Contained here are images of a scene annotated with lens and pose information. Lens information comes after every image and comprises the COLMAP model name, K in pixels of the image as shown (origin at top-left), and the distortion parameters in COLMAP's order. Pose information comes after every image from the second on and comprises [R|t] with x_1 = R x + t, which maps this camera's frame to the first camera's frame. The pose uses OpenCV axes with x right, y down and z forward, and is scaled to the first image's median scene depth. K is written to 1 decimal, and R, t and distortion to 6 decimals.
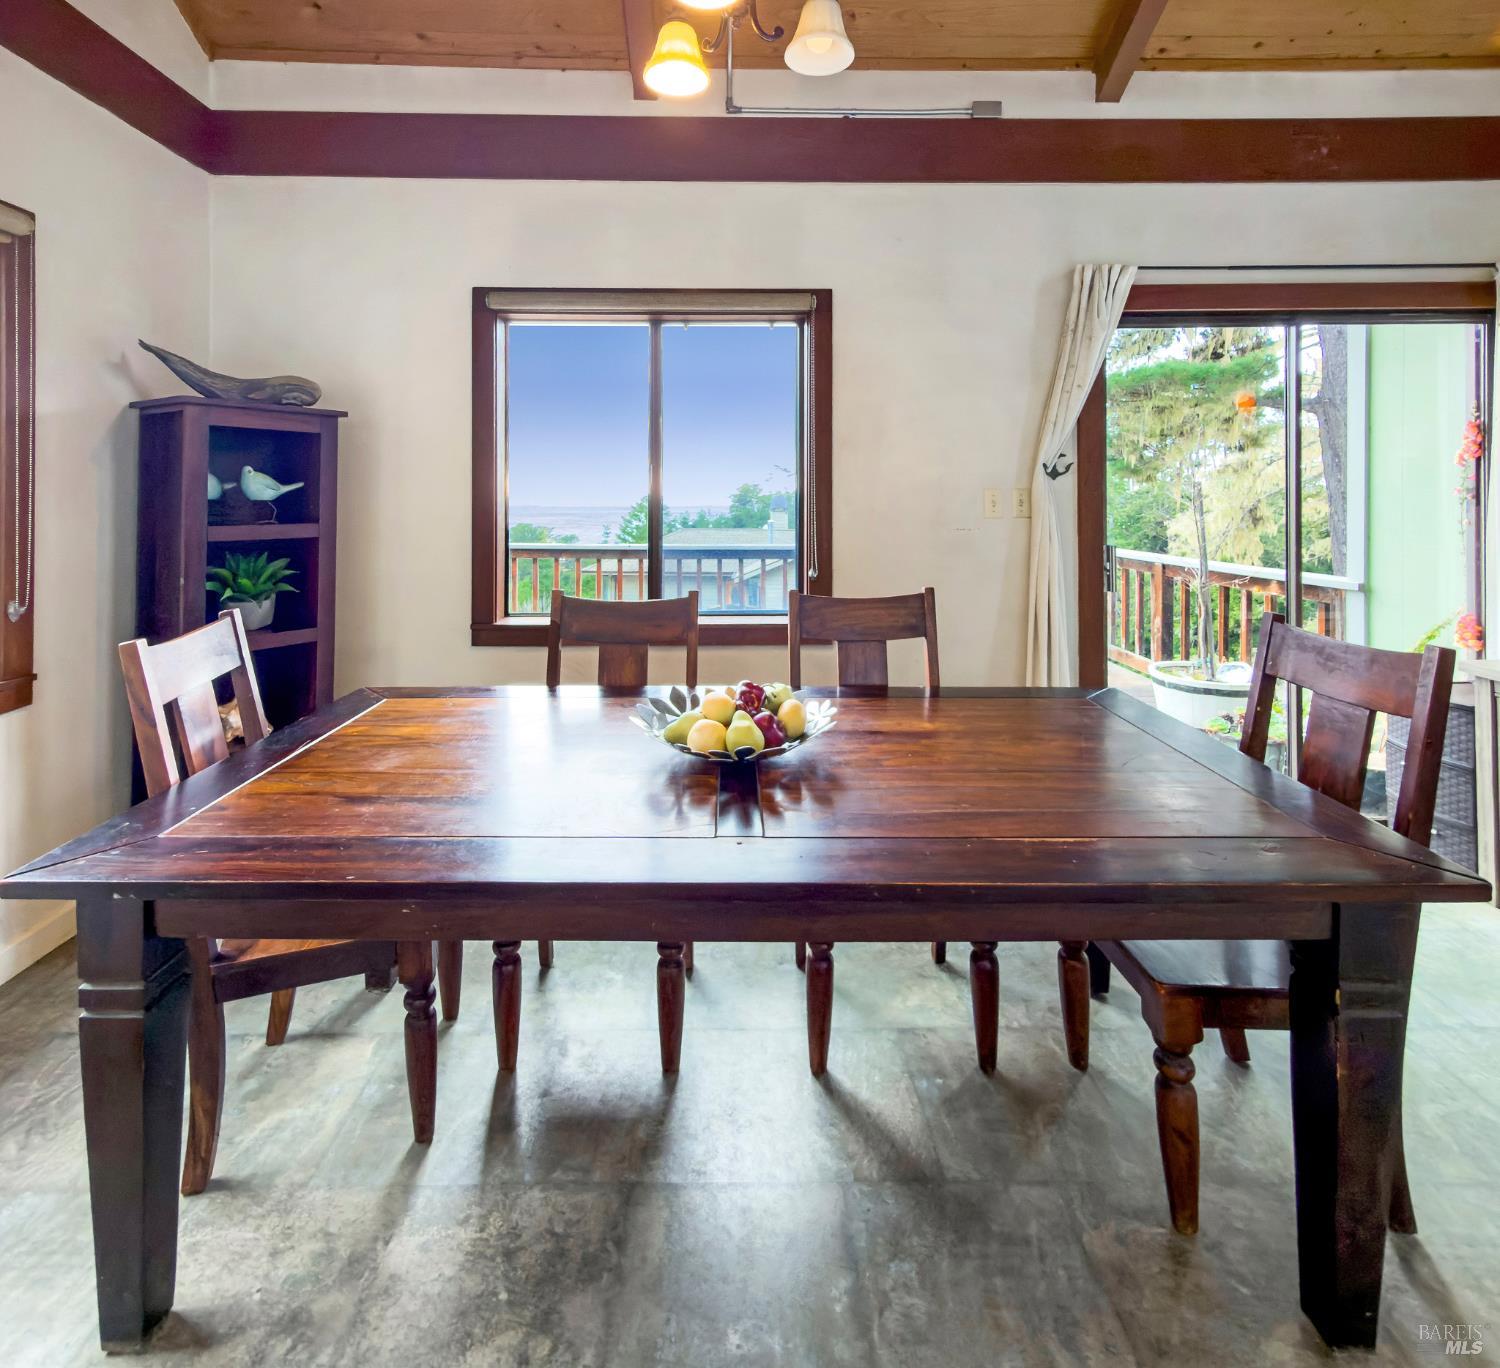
lens RADIAL K [[740.5, 0, 718.6], [0, 740.5, 683.9], [0, 0, 1]] dist [0.016712, 0.000630]
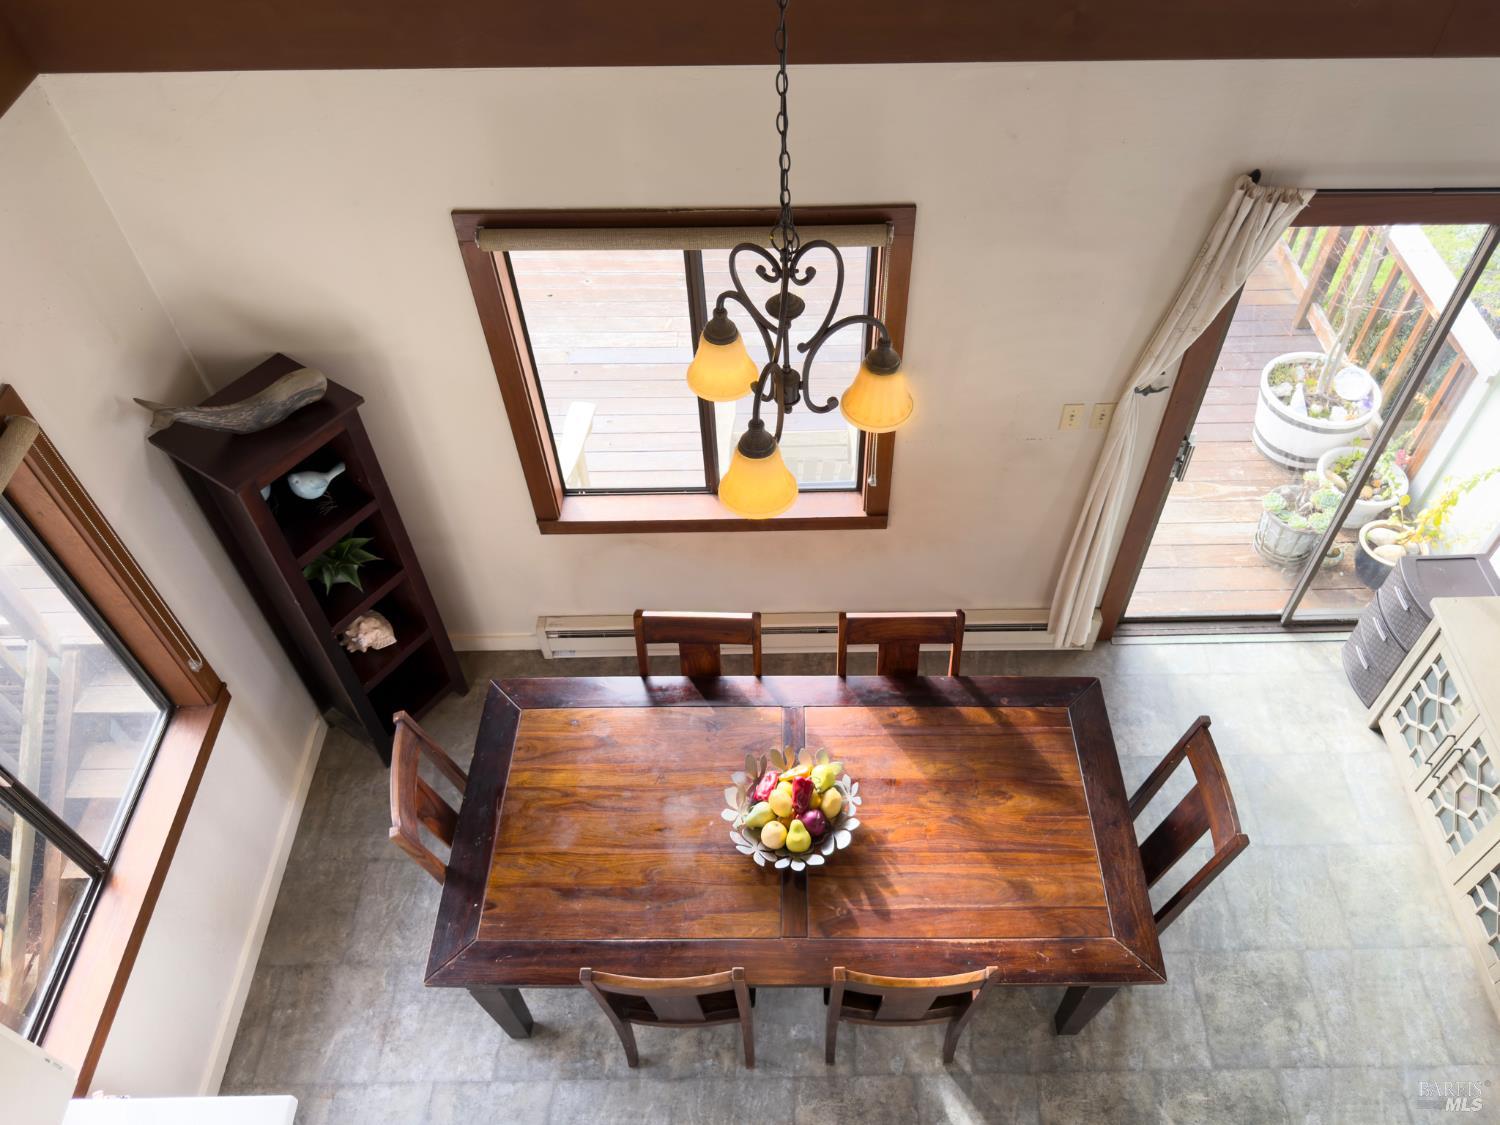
lens RADIAL K [[1104.8, 0, 788.1], [0, 1104.8, 561.9], [0, 0, 1]] dist [0.167547, -0.339021]
pose [[0.999881, -0.015283, -0.002007, 0.017001], [0.011294, 0.637752, 0.770159, -1.345544], [-0.010491, -0.770090, 0.637849, -0.028246]]
